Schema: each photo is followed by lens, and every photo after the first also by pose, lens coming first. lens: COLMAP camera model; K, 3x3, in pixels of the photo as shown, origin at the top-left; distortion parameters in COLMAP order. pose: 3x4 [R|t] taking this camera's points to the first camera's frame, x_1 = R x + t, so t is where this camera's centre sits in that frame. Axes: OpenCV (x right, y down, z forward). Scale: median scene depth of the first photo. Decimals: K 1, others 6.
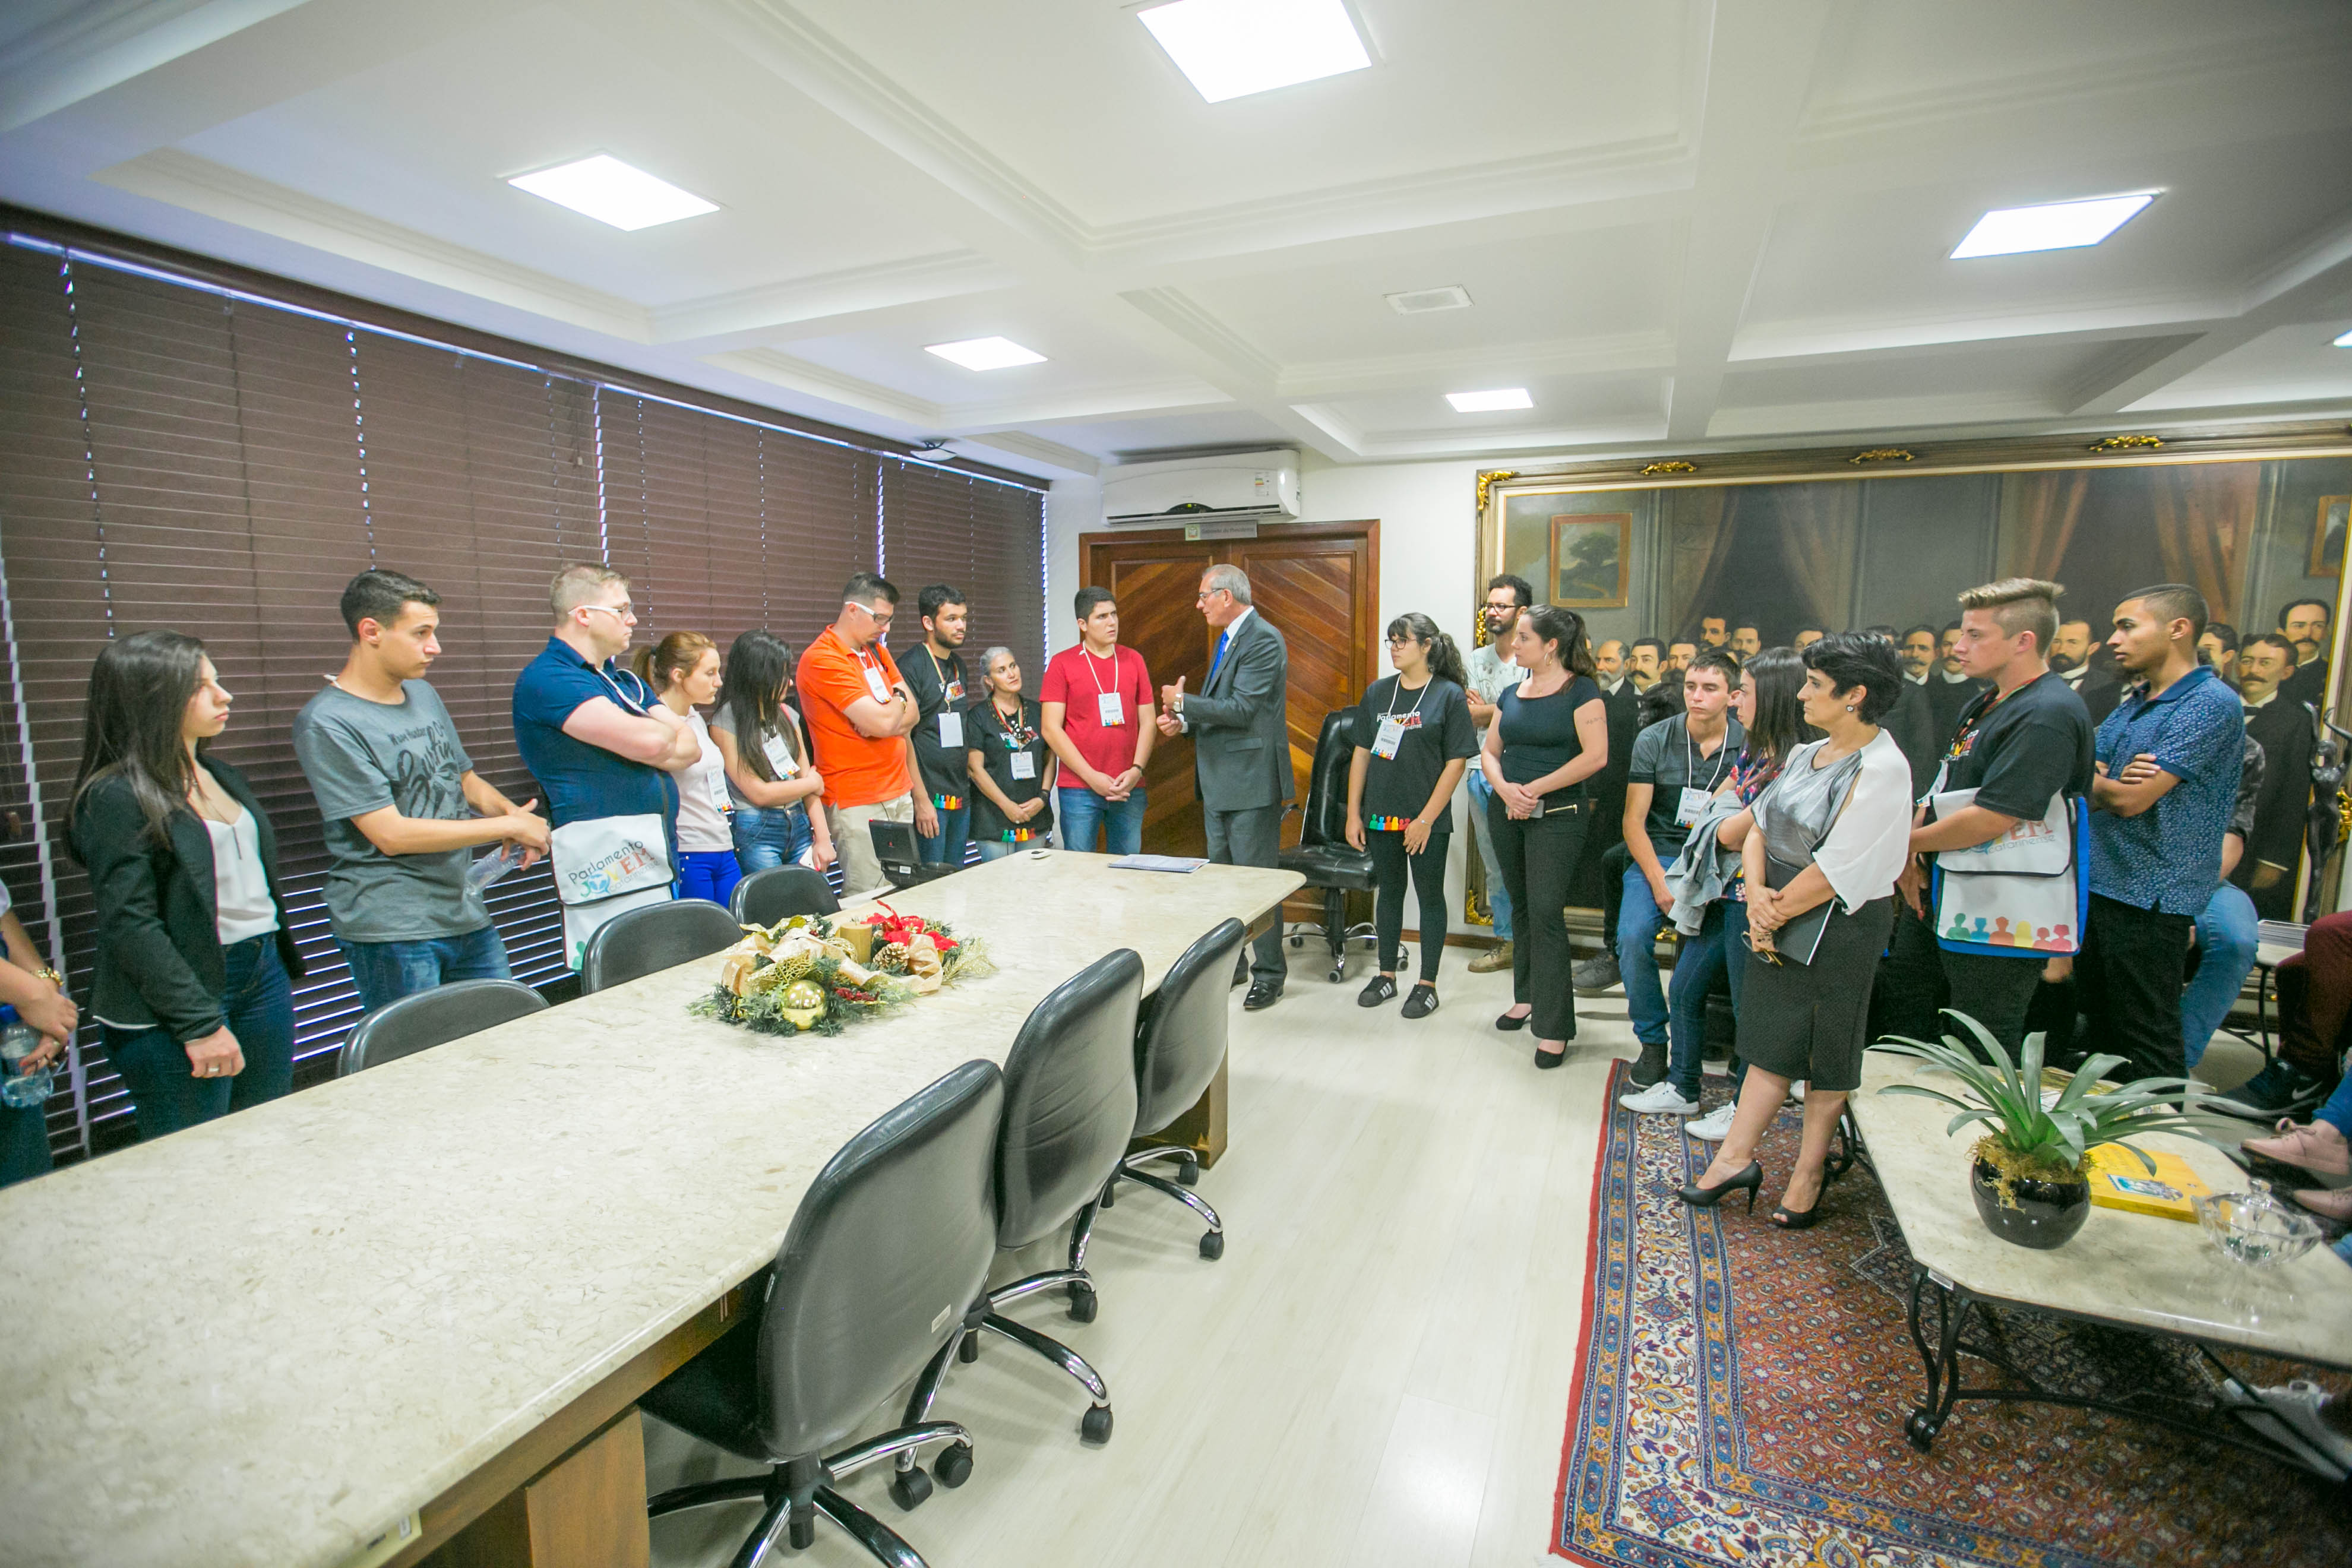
lens RADIAL K [[1058.2, 0, 1167.6], [0, 1058.2, 785.3], [0, 0, 1]] dist [-0.041064, 0.010479]
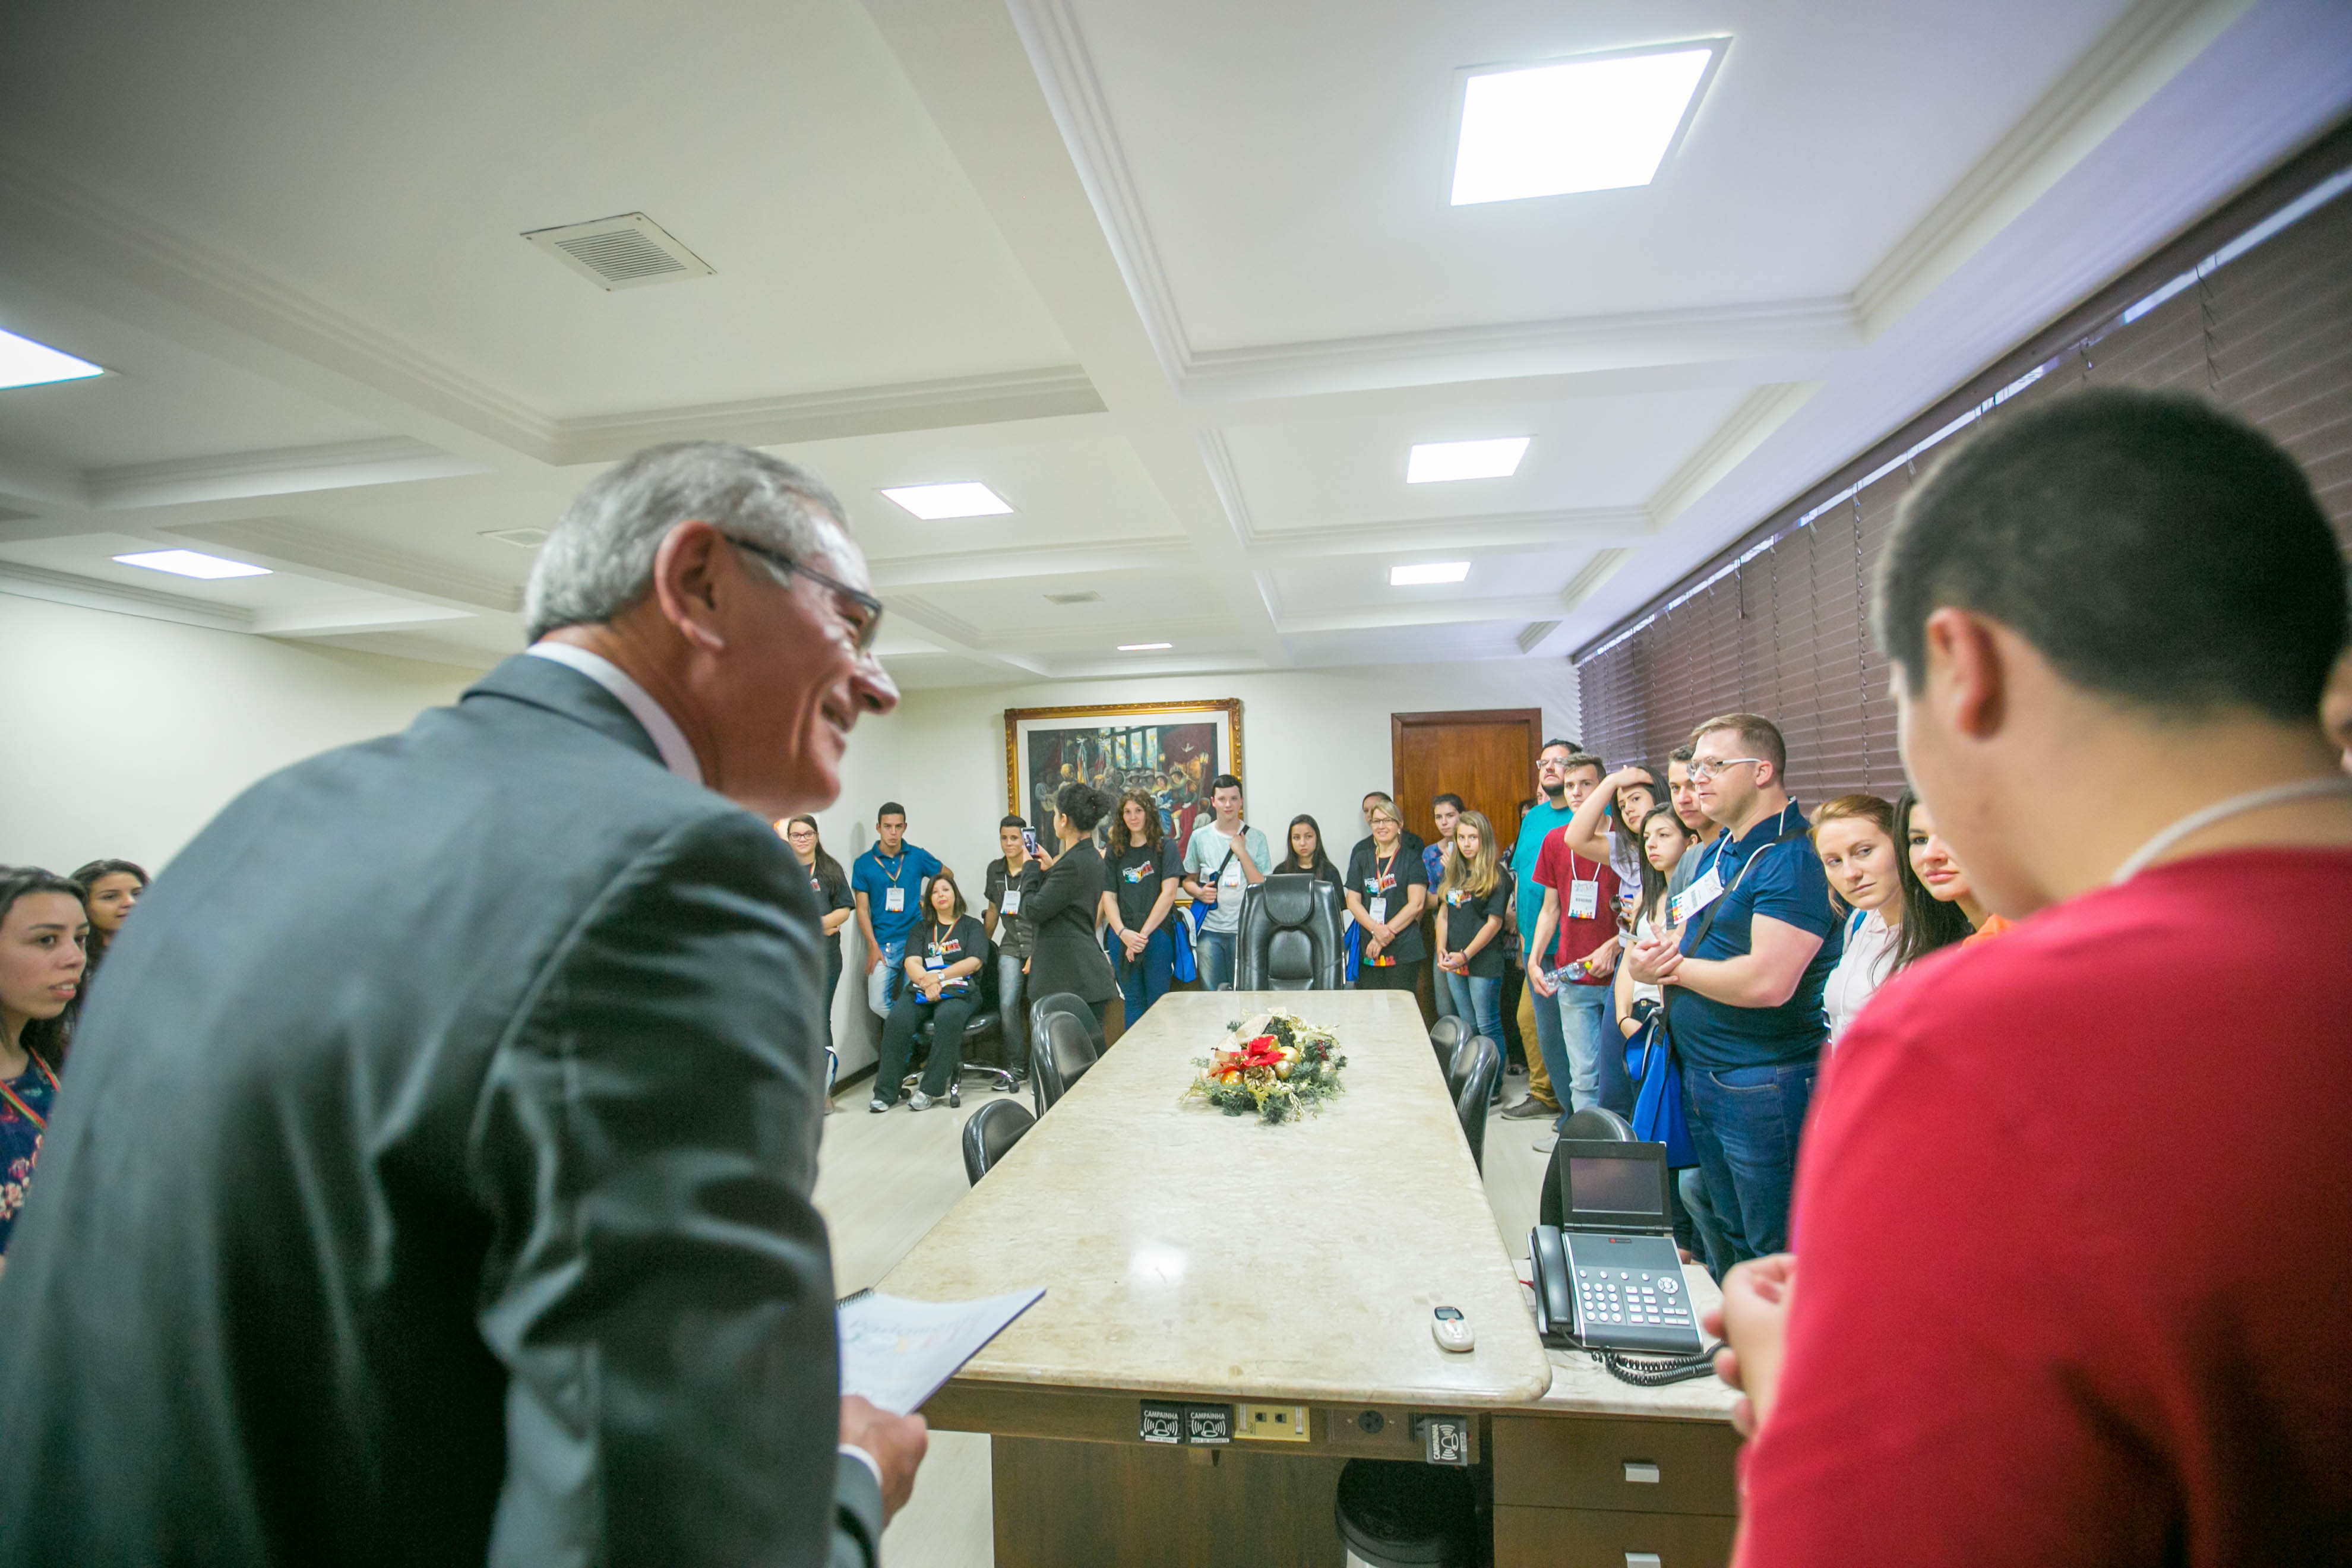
lens RADIAL K [[1058.2, 0, 1140.4], [0, 1058.2, 822.2], [0, 0, 1]] dist [-0.041064, 0.010479]
pose [[-0.974599, 0.026663, -0.222364, 0.071240], [-0.003259, 0.991094, 0.133124, -0.161292], [0.223934, 0.130467, -0.965832, 1.166362]]
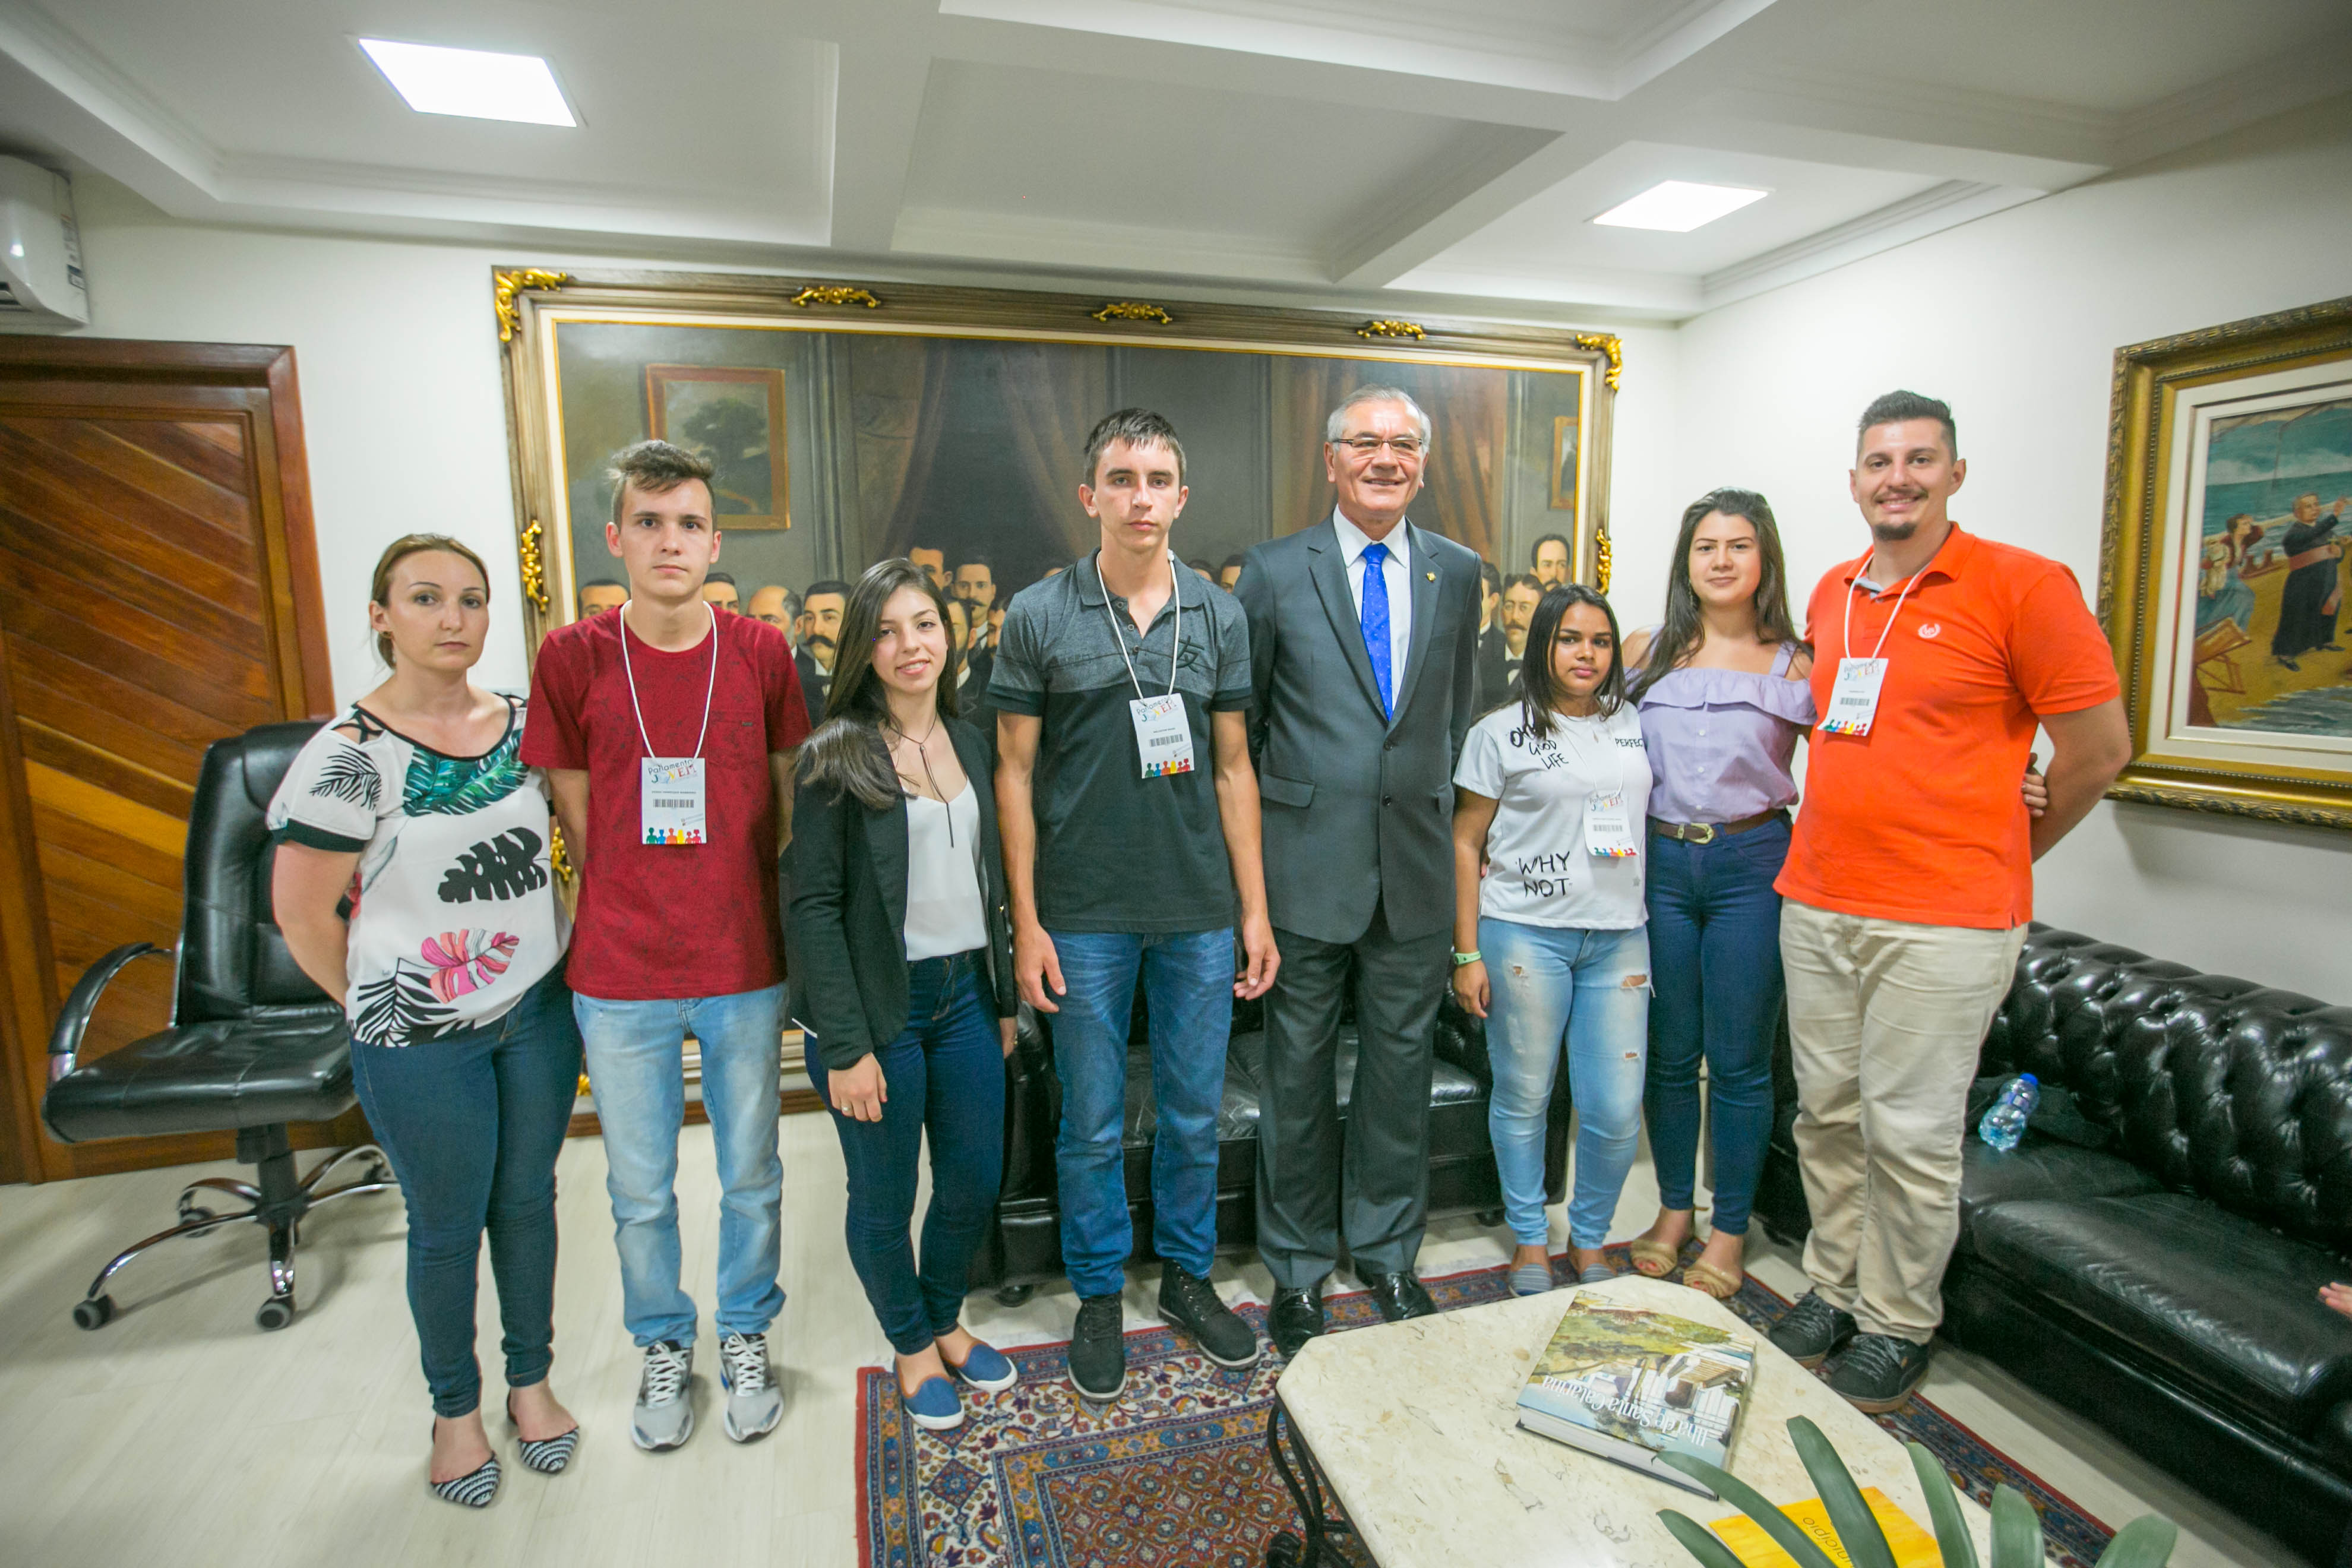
lens RADIAL K [[1184.3, 0, 1175.4], [0, 1184.3, 782.7], [0, 0, 1]] dist [-0.038837, 0.016721]
pose [[0.763349, -0.097289, 0.638619, 0.179894], [0.094651, 0.994769, 0.038408, -0.035078], [-0.639015, 0.031127, 0.768564, 0.386207]]
